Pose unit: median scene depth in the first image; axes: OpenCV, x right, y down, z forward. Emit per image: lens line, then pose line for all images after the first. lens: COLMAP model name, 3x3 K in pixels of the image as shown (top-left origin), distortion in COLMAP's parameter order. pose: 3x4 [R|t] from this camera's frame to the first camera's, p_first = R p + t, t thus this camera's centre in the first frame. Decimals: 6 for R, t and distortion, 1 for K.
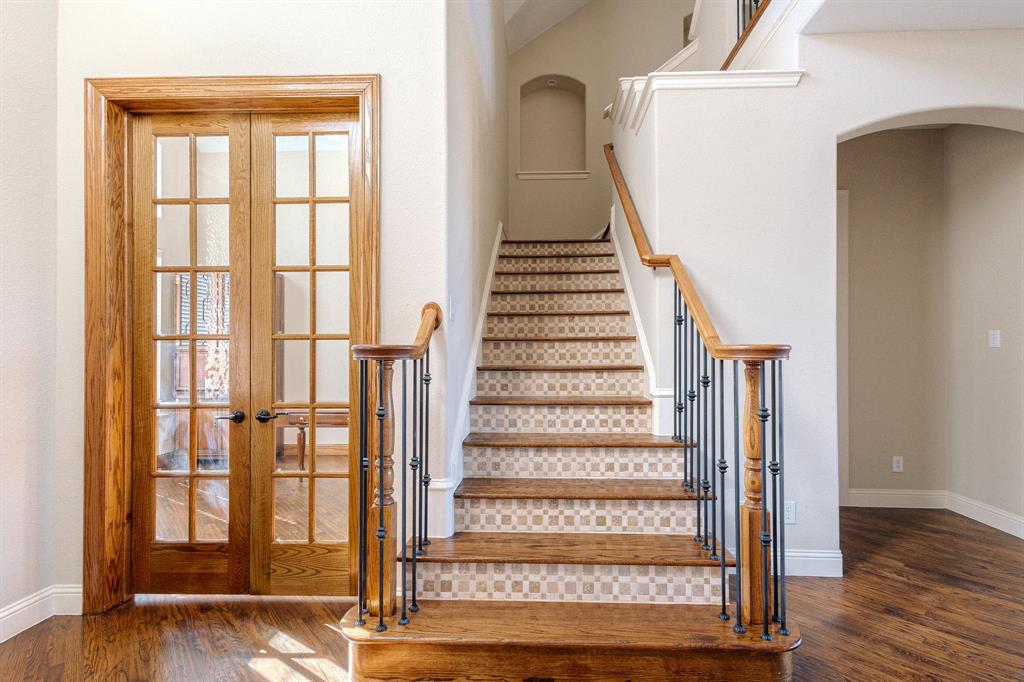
lens RADIAL K [[474.9, 0, 515.9], [0, 474.9, 339.9], [0, 0, 1]] dist [0.013998, -0.000149]
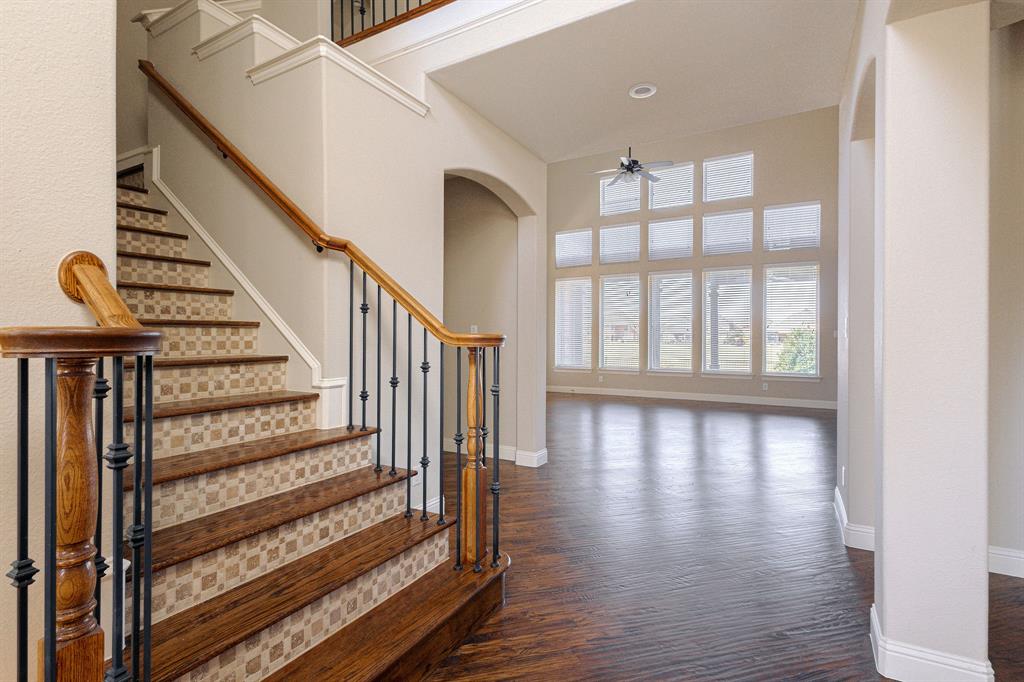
lens RADIAL K [[474.9, 0, 515.9], [0, 474.9, 339.9], [0, 0, 1]] dist [0.013998, -0.000149]
pose [[0.475949, -0.001098, 0.879472, -0.377808], [-0.021012, 0.999700, 0.012619, 0.005527], [-0.879222, -0.024485, 0.475782, 0.248116]]
